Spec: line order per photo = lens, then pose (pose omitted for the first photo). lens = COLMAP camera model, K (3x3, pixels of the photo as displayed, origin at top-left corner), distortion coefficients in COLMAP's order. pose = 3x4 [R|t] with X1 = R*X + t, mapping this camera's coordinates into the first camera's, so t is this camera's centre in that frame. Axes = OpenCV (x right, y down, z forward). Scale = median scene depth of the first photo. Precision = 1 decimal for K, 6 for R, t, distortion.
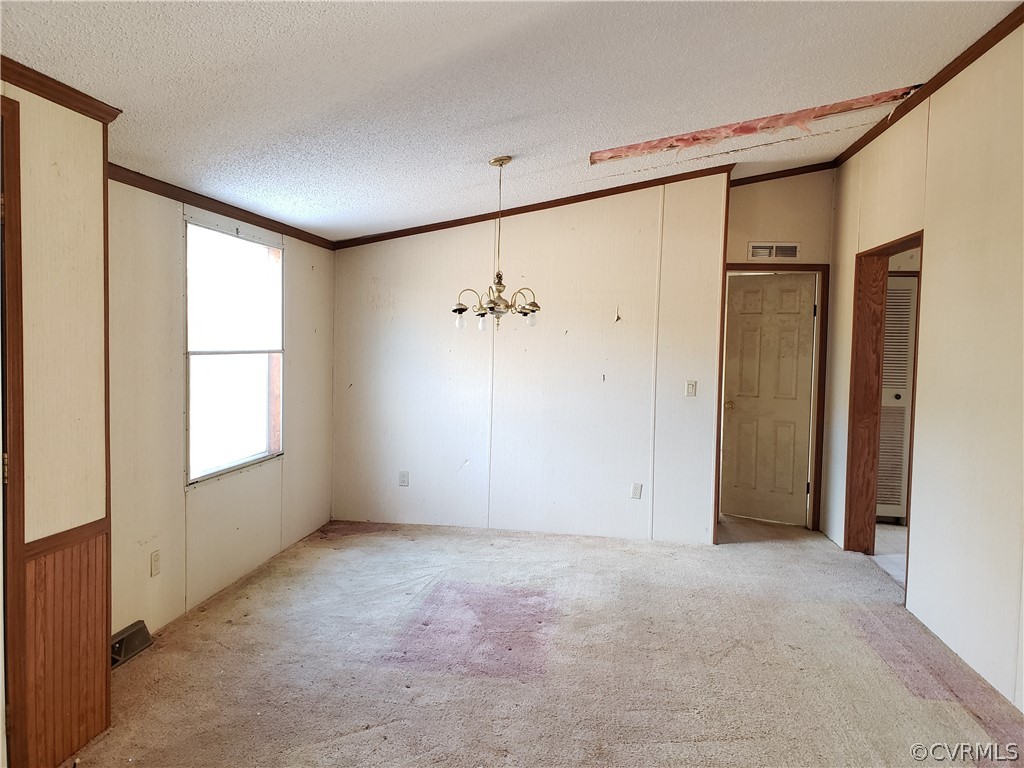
lens RADIAL K [[753.6, 0, 515.0], [0, 753.6, 371.1], [0, 0, 1]] dist [0.013406, -0.004038]
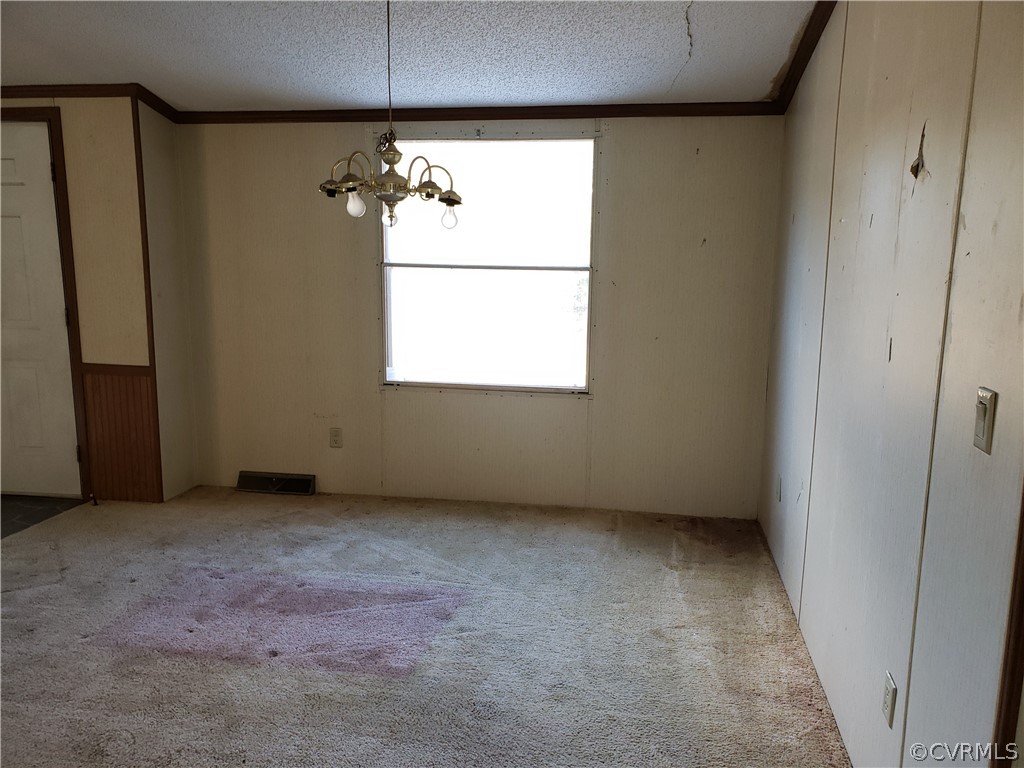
lens RADIAL K [[753.6, 0, 515.0], [0, 753.6, 371.1], [0, 0, 1]] dist [0.013406, -0.004038]
pose [[-0.000879, 0.137087, -0.990559, 0.668229], [-0.054233, 0.989095, 0.136932, -0.029776], [0.998528, 0.053841, 0.006566, 1.205056]]
